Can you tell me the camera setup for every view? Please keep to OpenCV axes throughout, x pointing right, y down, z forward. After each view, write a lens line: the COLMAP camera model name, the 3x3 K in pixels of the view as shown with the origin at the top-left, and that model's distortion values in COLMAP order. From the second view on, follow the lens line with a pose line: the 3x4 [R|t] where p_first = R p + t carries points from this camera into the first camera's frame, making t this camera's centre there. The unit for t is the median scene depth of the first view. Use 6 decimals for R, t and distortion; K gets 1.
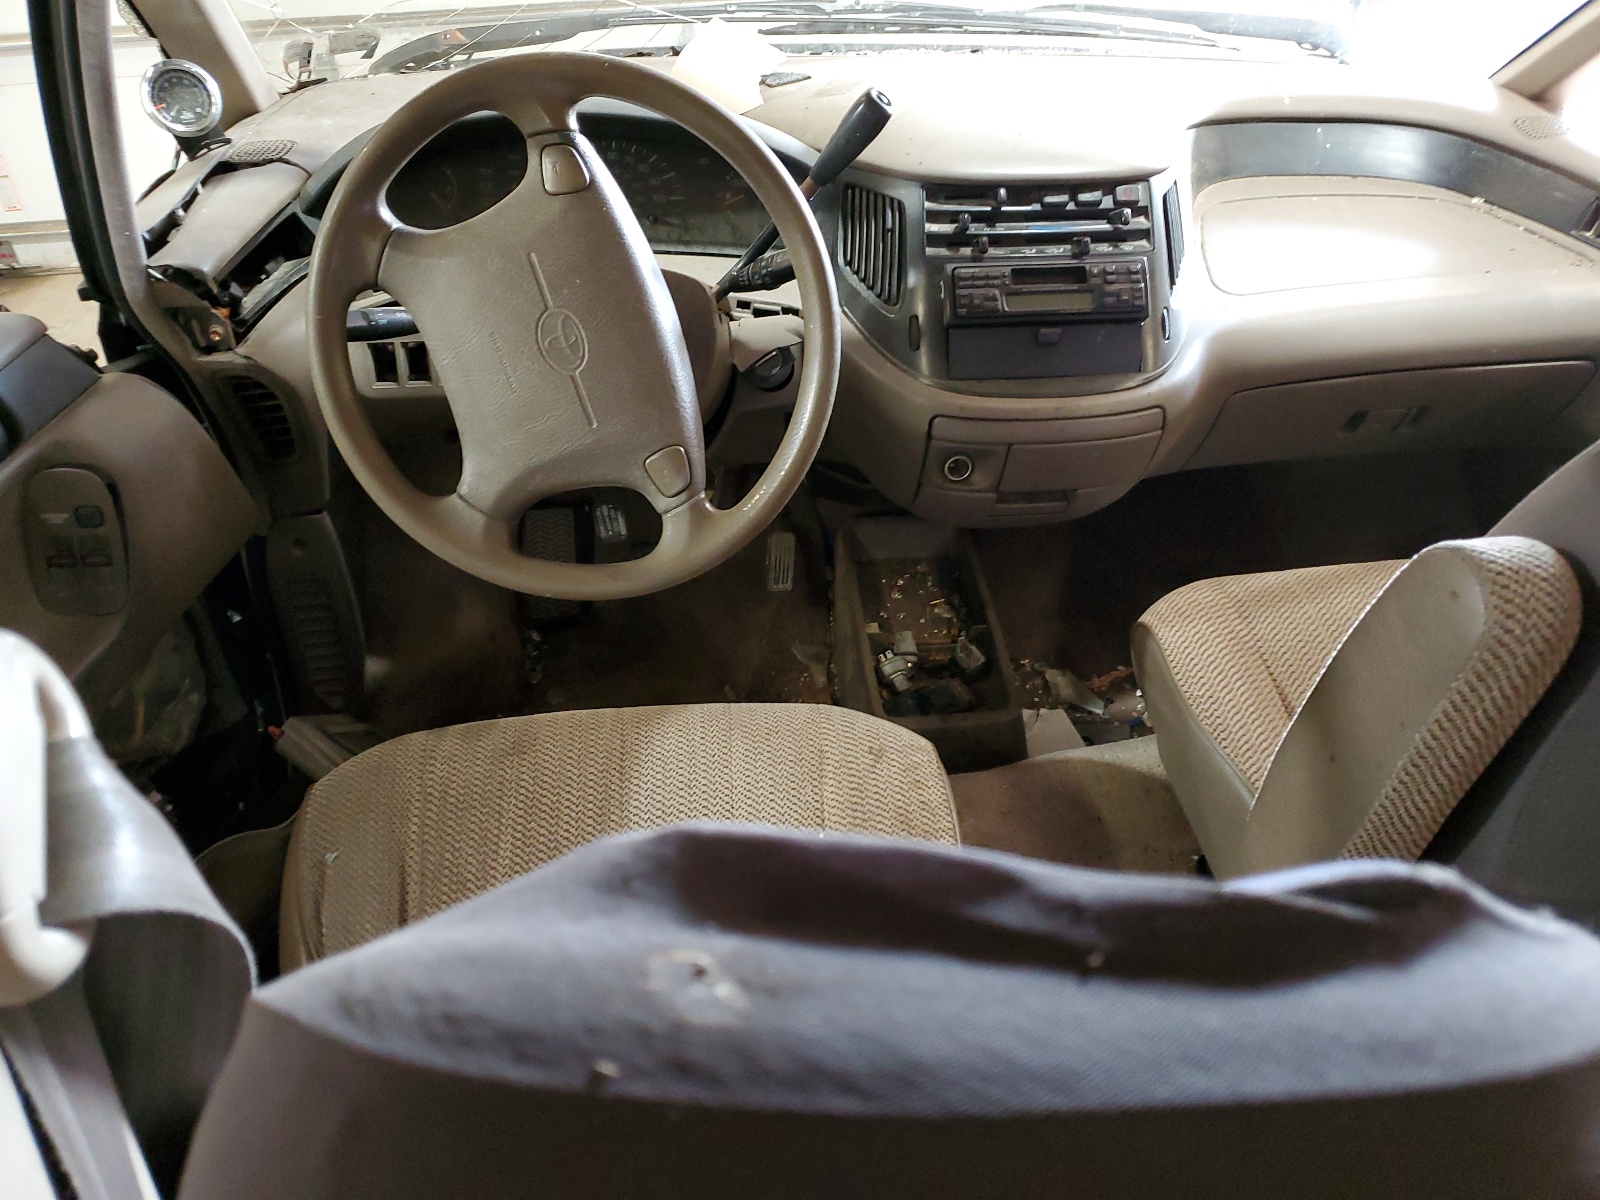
lens RADIAL K [[1187.7, 0, 800.0], [0, 1187.7, 600.0], [0, 0, 1]] dist [0.000124, -0.000050]
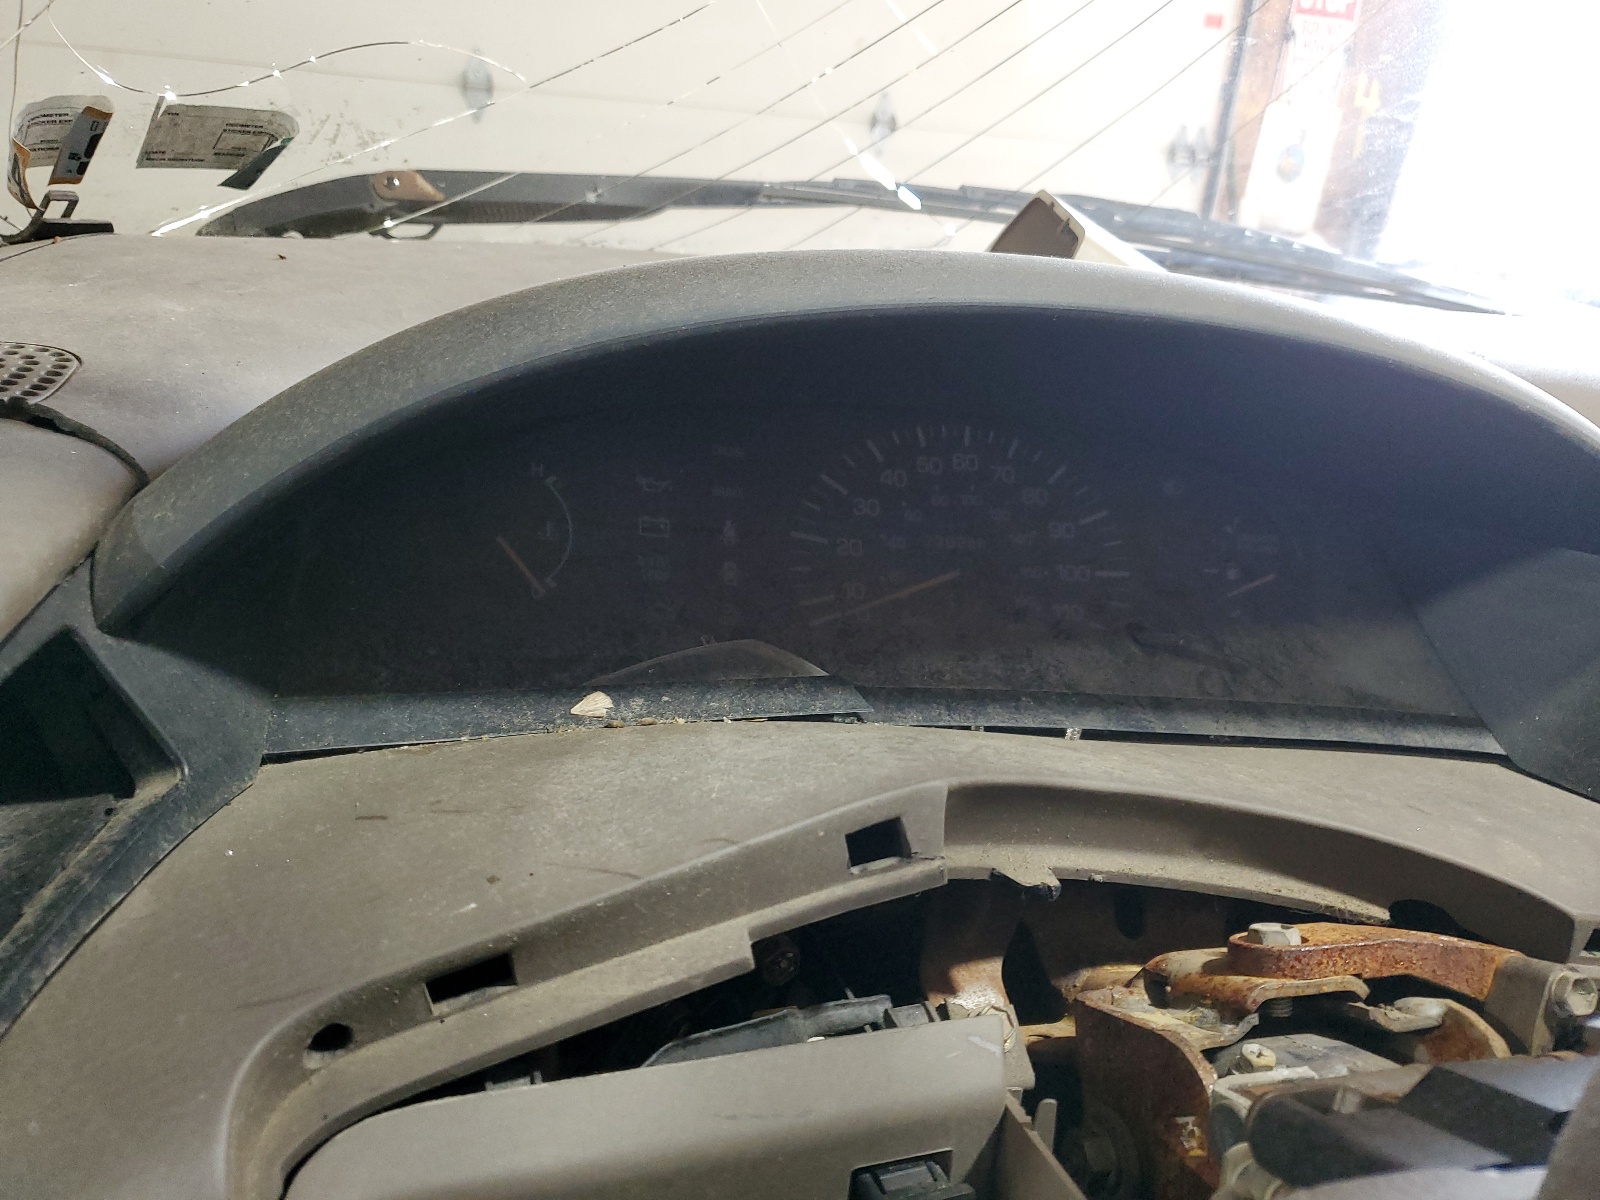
lens RADIAL K [[1244.3, 0, 800.0], [0, 1244.3, 600.0], [0, 0, 1]] dist [-0.000255, -0.002200]
pose [[0.968157, 0.031722, 0.248328, -0.311230], [0.029044, 0.971009, -0.237273, -0.242260], [-0.248655, 0.236929, 0.939167, 0.660372]]
